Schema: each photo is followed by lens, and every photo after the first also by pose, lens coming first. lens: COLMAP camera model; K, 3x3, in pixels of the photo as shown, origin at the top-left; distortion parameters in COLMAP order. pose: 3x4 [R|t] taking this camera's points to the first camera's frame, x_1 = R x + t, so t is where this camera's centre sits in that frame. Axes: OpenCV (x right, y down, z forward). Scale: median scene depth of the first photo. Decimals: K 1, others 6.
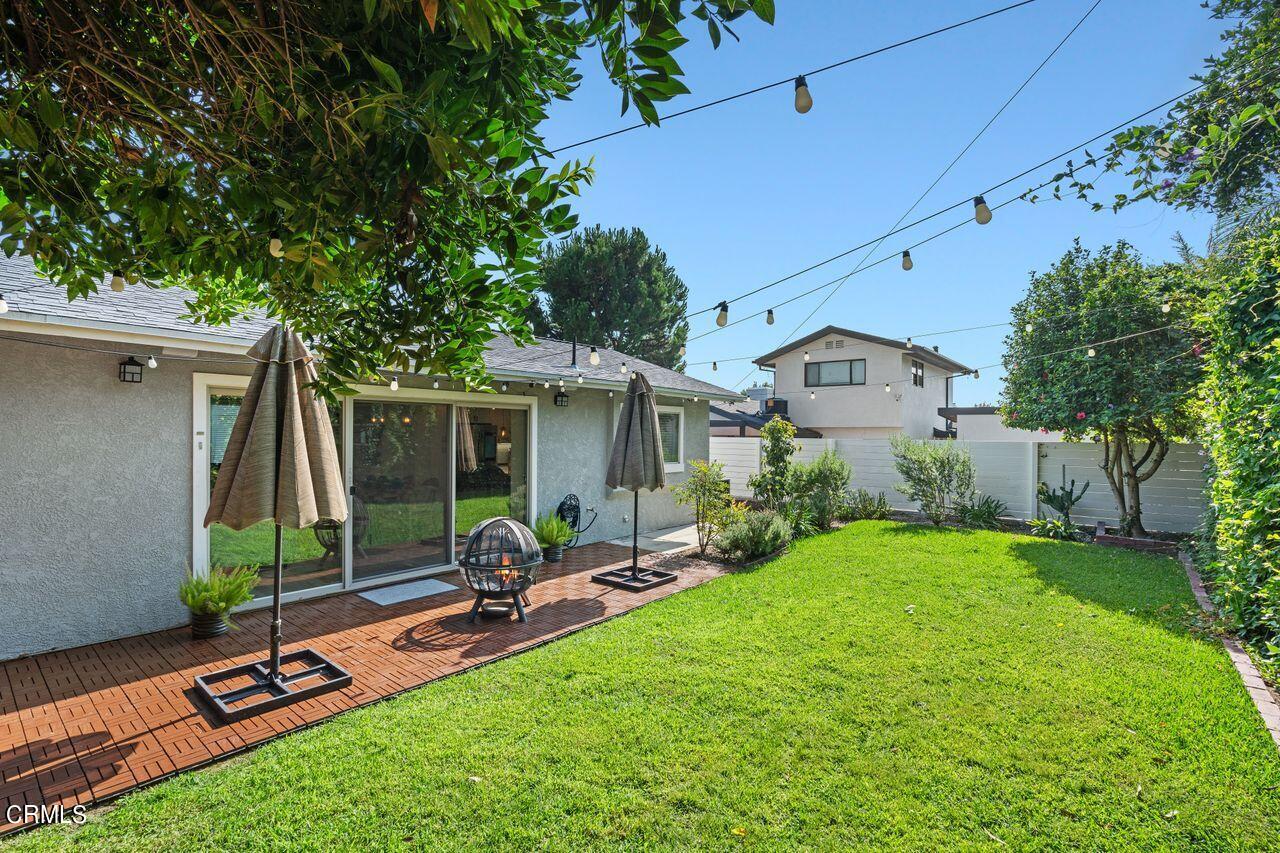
lens RADIAL K [[585.7, 0, 636.9], [0, 585.7, 426.8], [0, 0, 1]] dist [0.000506, 0.000021]
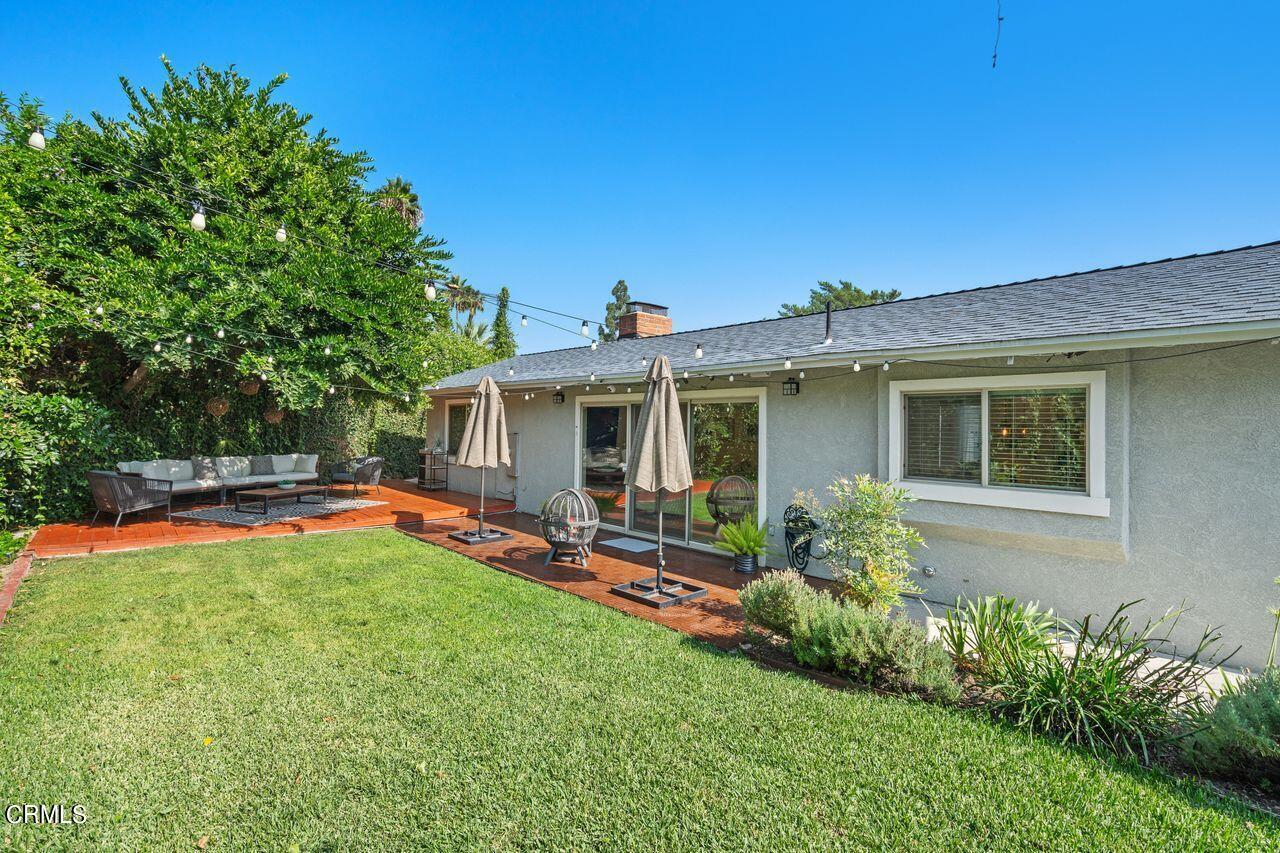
lens RADIAL K [[585.7, 0, 637.7], [0, 585.7, 428.6], [0, 0, 1]] dist [0.000506, 0.000021]
pose [[-0.143151, -0.003801, -0.989694, 0.756253], [0.002277, 0.999989, -0.004170, 0.015469], [0.989698, -0.002851, -0.143141, 0.947739]]
